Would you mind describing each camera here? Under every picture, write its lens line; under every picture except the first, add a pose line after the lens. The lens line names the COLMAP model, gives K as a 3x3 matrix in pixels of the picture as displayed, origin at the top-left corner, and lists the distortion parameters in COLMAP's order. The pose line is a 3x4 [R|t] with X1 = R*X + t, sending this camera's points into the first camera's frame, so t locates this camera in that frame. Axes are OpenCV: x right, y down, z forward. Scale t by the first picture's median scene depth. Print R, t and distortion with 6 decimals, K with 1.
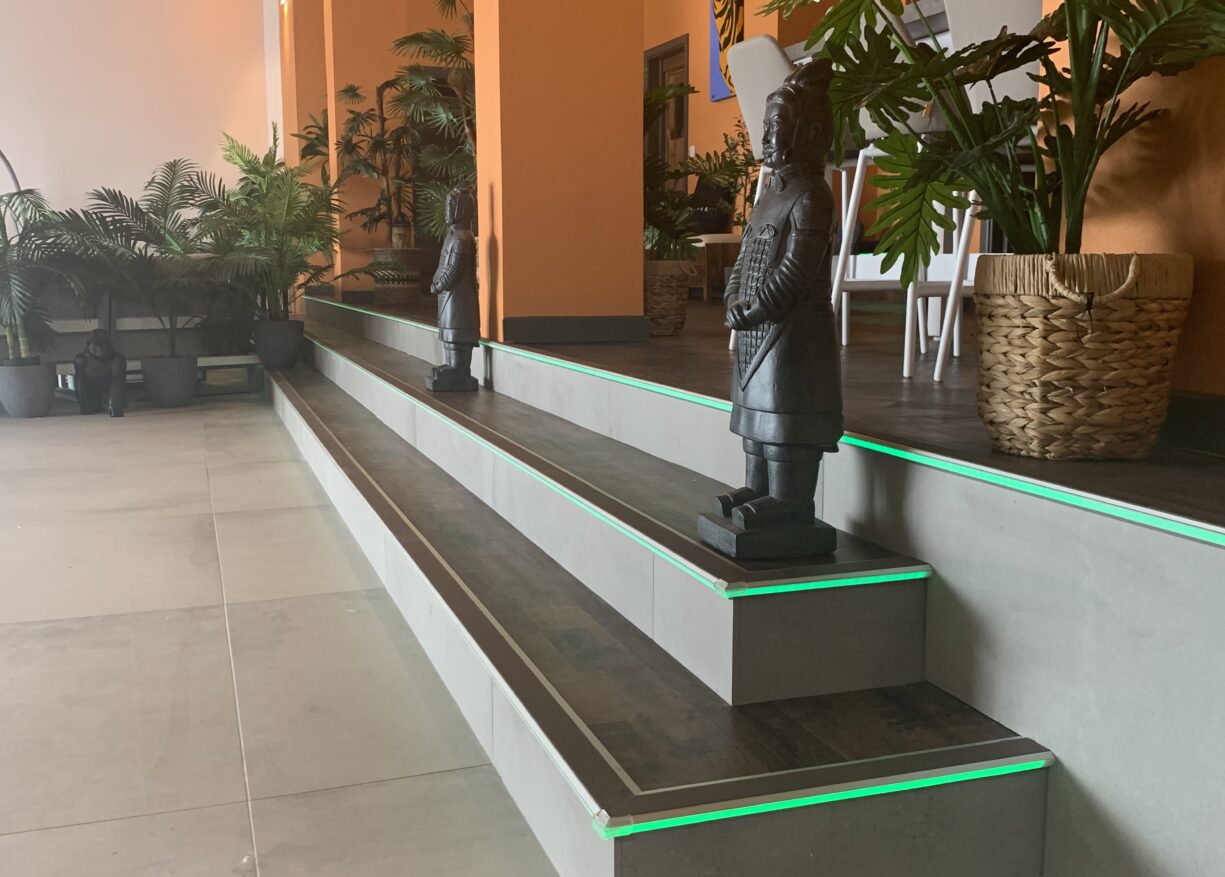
lens RADIAL K [[1223.8, 0, 545.4], [0, 1223.8, 467.2], [0, 0, 1]] dist [0.021168, -0.173929]
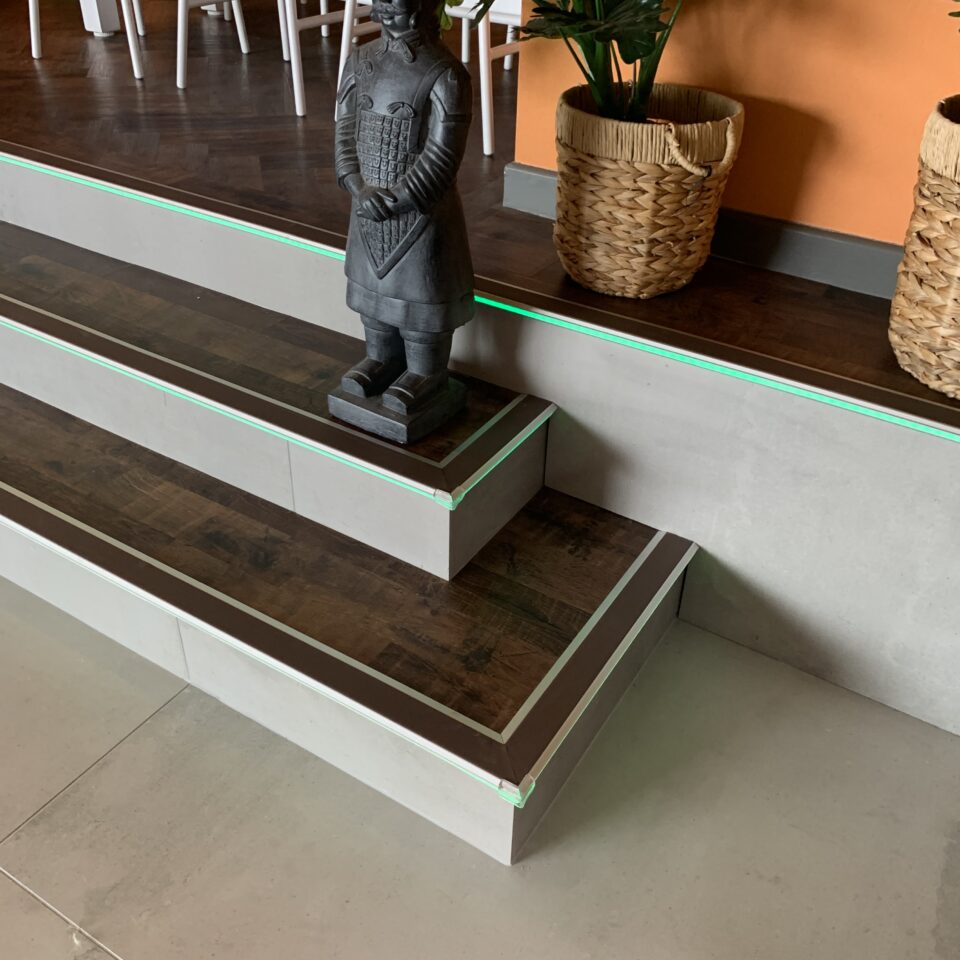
lens RADIAL K [[970.8, 0, 476.4], [0, 970.8, 511.3], [0, 0, 1]] dist [0.064077, -0.216752]
pose [[0.751129, -0.367676, 0.548288, -0.298511], [0.080164, 0.875198, 0.477078, -0.289469], [-0.655271, -0.314394, 0.686860, 0.398939]]
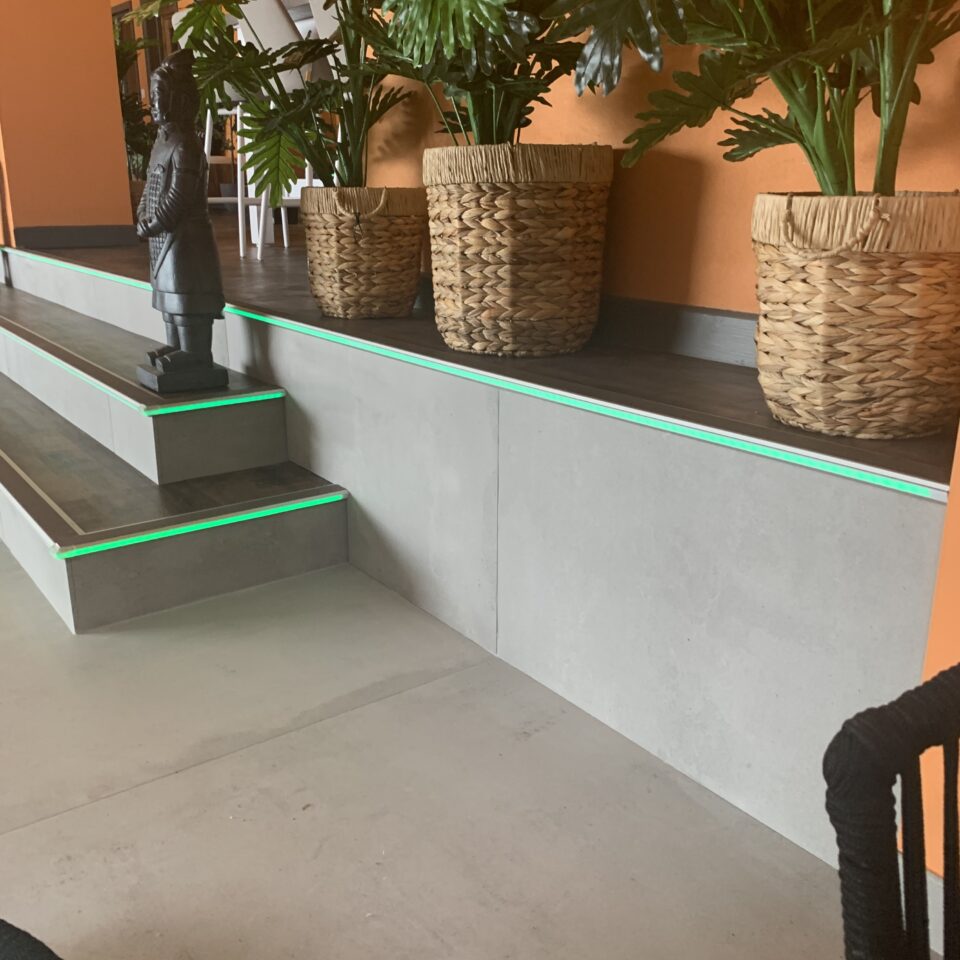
lens RADIAL K [[970.8, 0, 476.4], [0, 970.8, 511.3], [0, 0, 1]] dist [0.064077, -0.216752]
pose [[0.935608, -0.098360, 0.339062, 0.105892], [0.041526, 0.984399, 0.170983, 0.031622], [-0.350590, -0.145893, 0.925096, -0.301619]]
